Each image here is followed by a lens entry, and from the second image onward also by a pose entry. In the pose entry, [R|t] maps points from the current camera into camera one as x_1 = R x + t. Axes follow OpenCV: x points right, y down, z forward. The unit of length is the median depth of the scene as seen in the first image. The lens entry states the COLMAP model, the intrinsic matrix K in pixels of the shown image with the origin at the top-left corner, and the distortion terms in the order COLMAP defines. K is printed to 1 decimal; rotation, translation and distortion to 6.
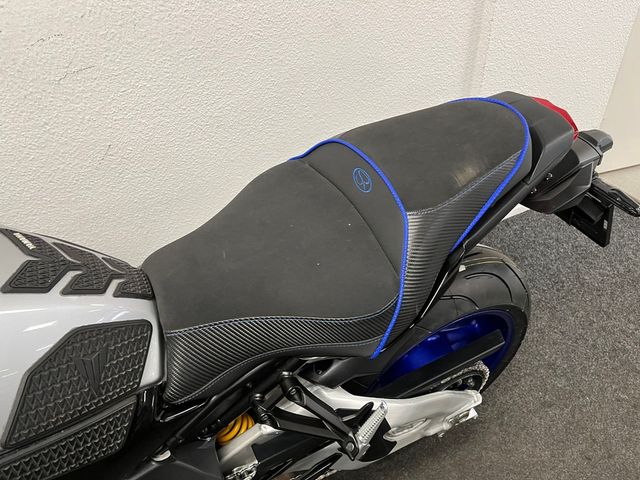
lens RADIAL K [[487.9, 0, 321.1], [0, 487.9, 240.2], [0, 0, 1]] dist [0.049285, -0.057751]
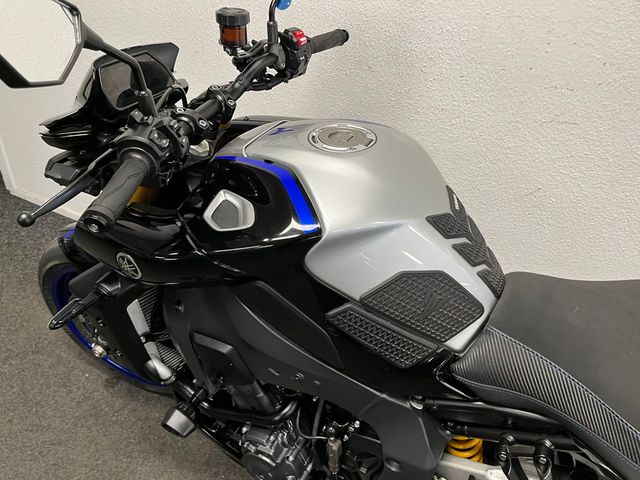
lens RADIAL K [[487.9, 0, 319.9], [0, 487.9, 240.2], [0, 0, 1]] dist [0.049285, -0.057751]
pose [[0.569803, 0.546048, -0.614131, 0.063087], [-0.614273, 0.779434, 0.123091, 0.127823], [0.545888, 0.307107, 0.779546, -0.196103]]
